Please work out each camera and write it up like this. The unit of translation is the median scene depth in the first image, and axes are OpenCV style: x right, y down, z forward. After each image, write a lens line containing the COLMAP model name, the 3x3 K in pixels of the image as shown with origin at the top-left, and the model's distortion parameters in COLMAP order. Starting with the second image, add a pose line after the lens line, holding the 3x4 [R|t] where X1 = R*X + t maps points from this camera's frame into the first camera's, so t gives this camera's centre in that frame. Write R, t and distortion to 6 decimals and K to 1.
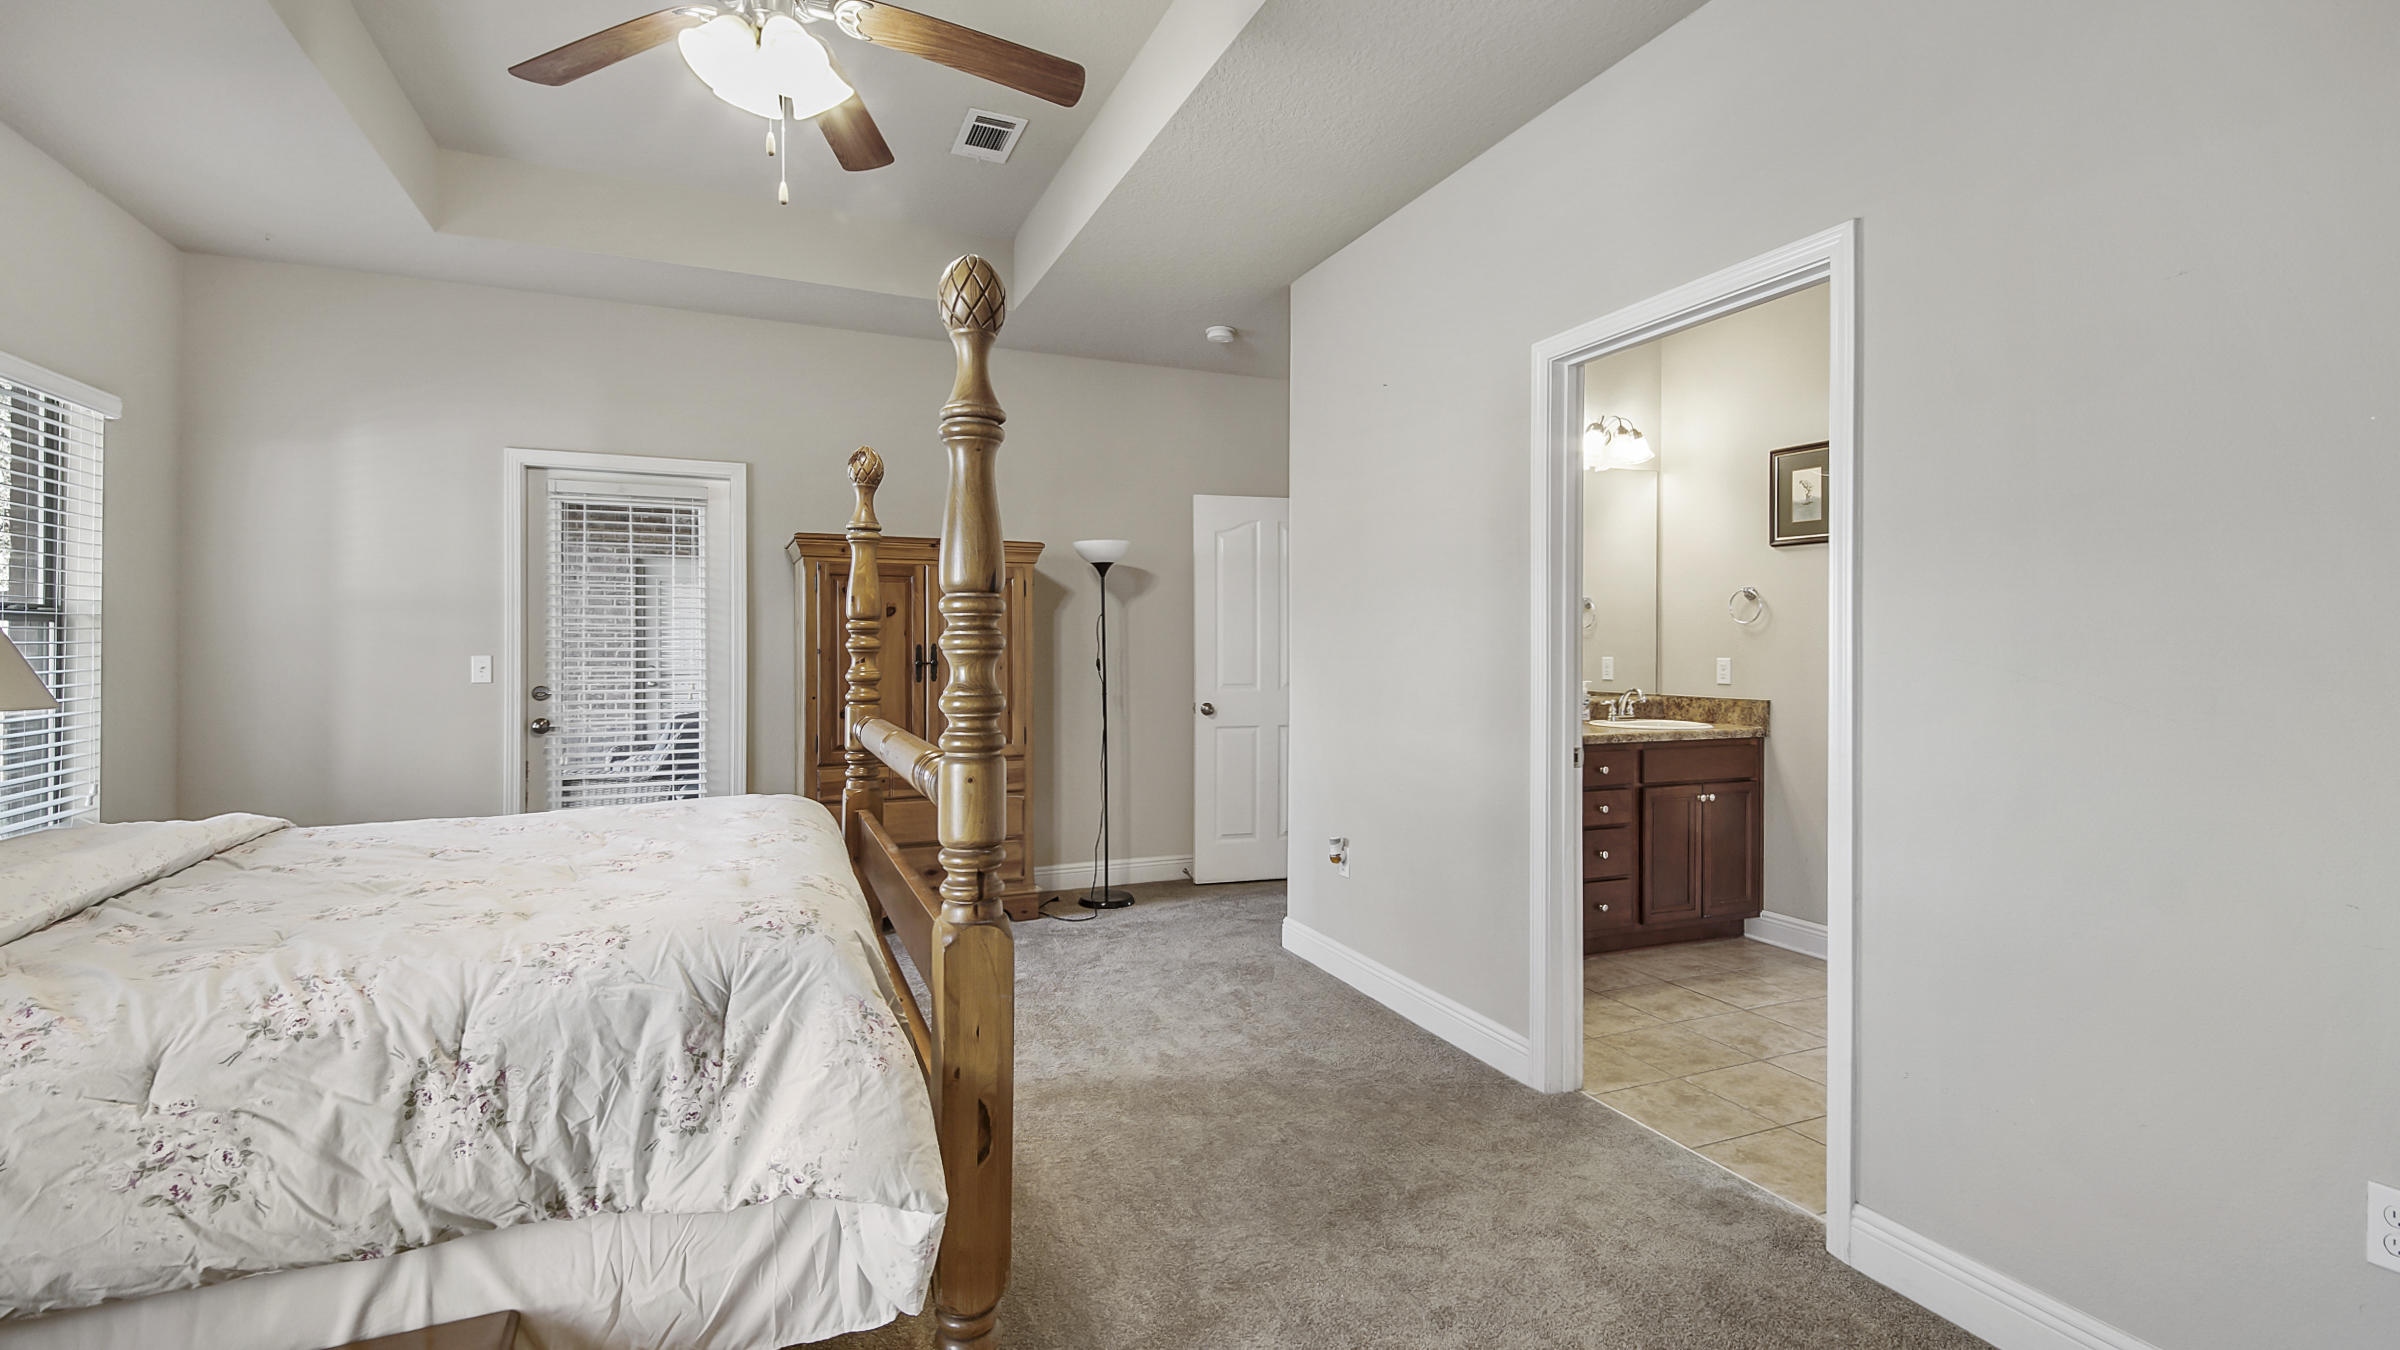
lens RADIAL K [[1050.4, 0, 1198.8], [0, 1050.4, 644.0], [0, 0, 1]] dist [0.042136, -0.023299]
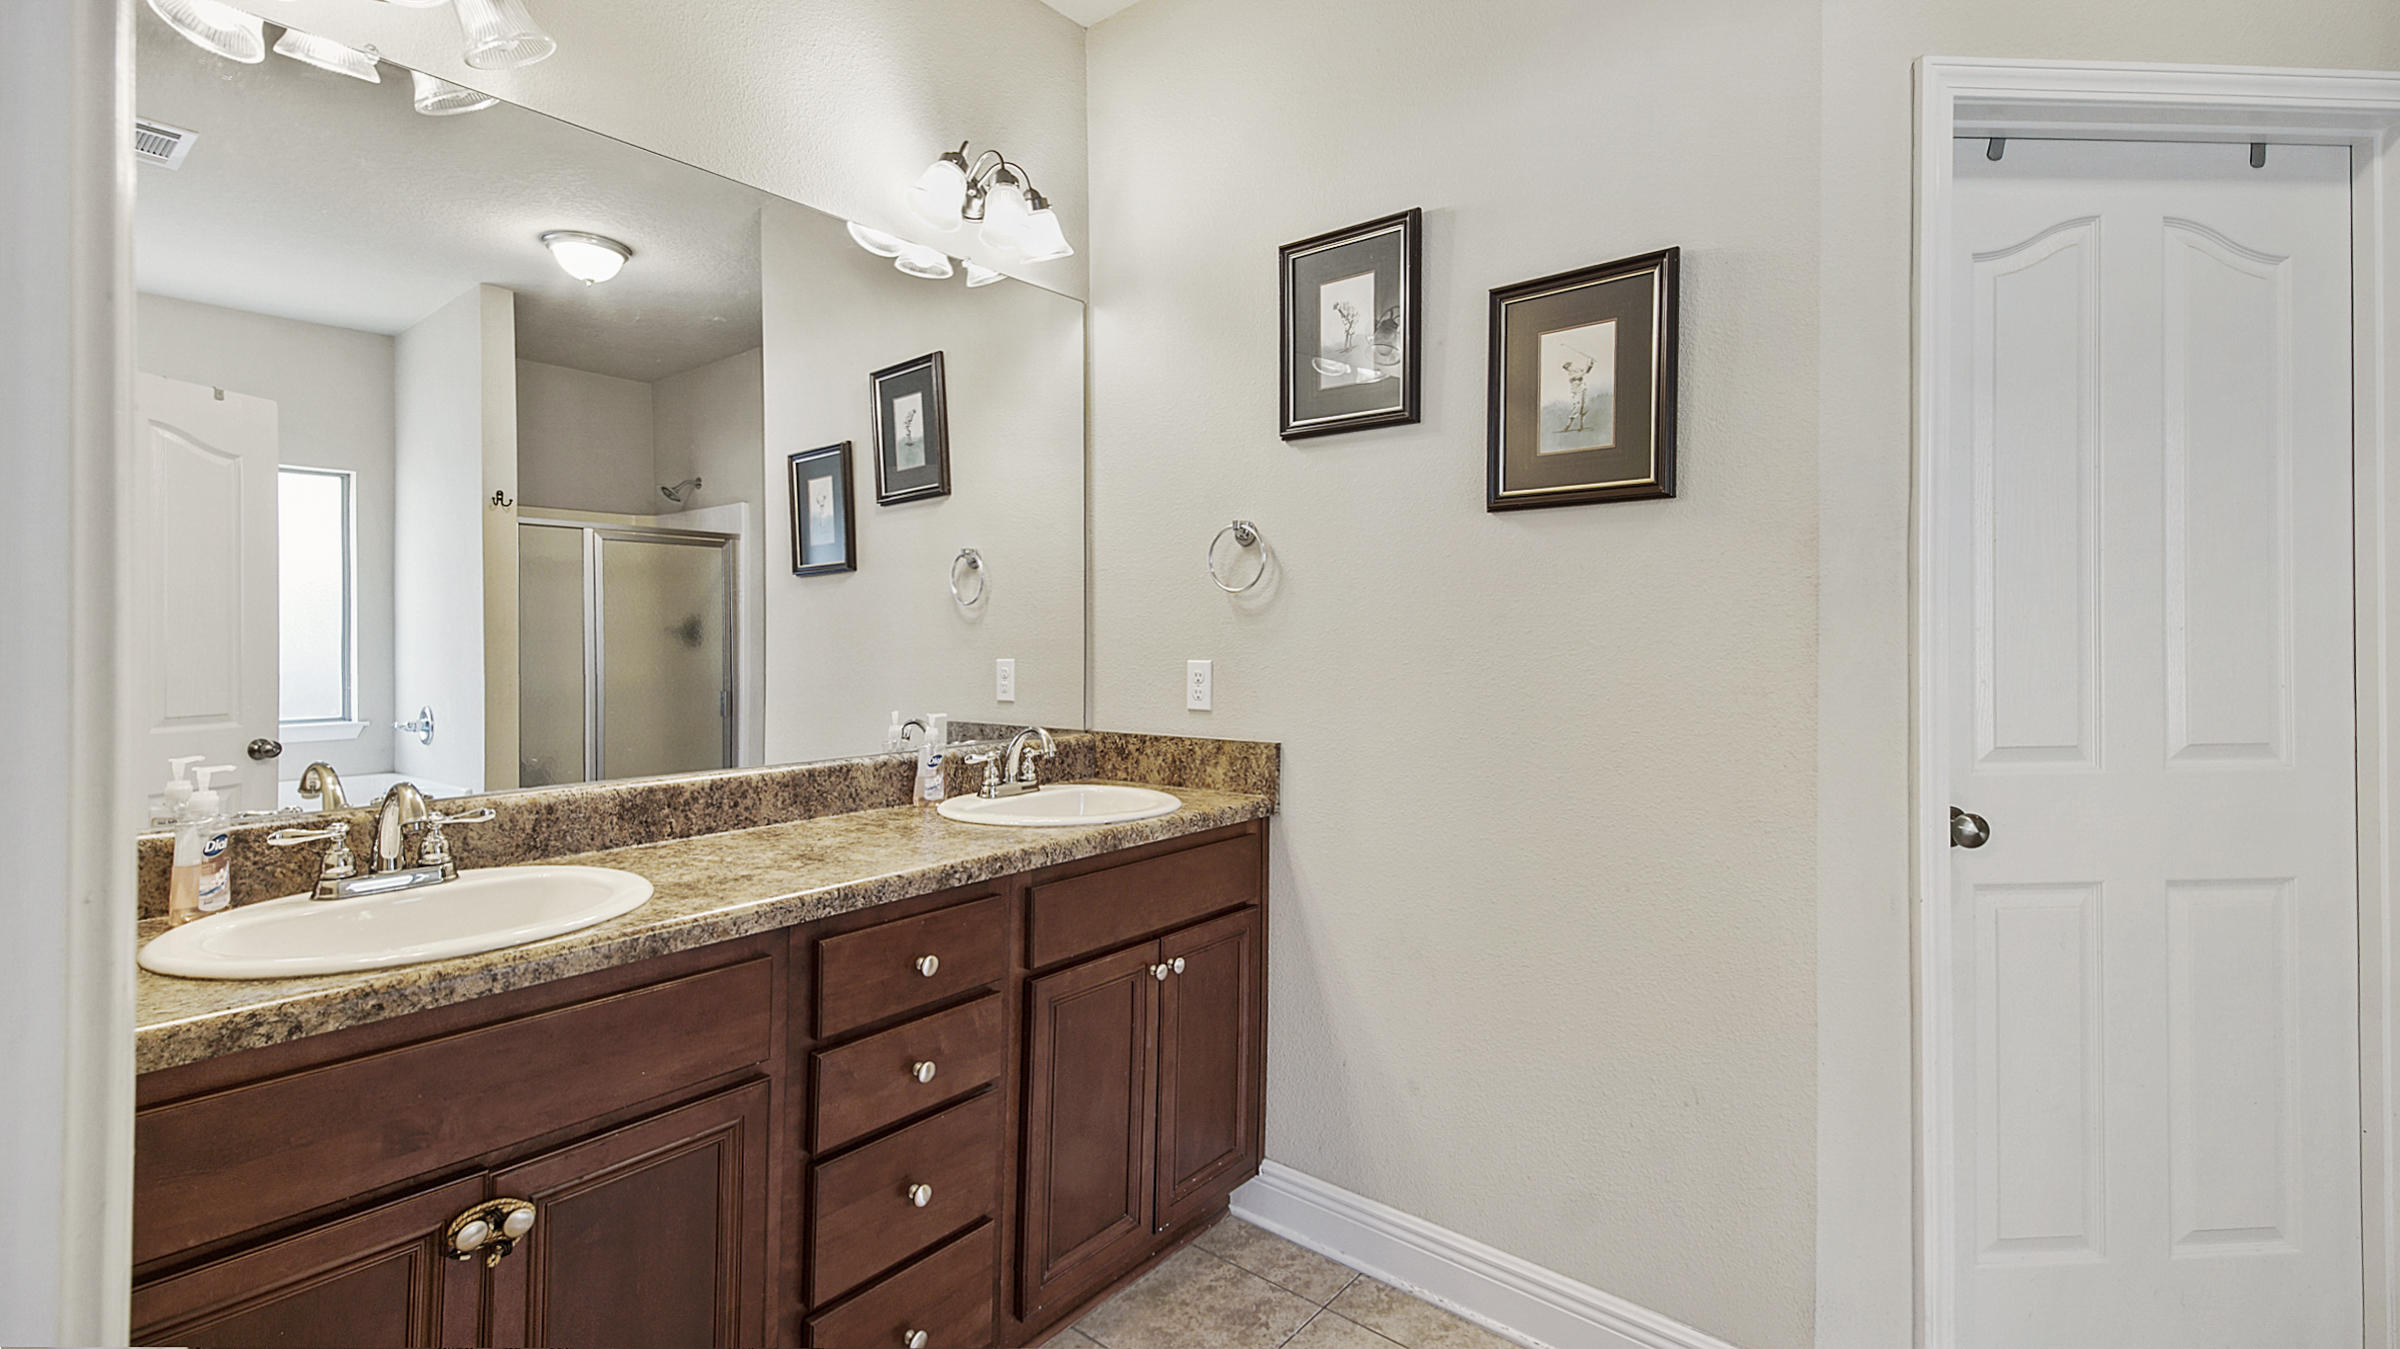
lens RADIAL K [[1050.4, 0, 1198.8], [0, 1050.4, 643.5], [0, 0, 1]] dist [0.042136, -0.023299]
pose [[0.892935, -0.006992, 0.450132, 0.273160], [0.003372, 0.999955, 0.008842, 0.000506], [-0.450173, -0.006378, 0.892918, 0.560098]]
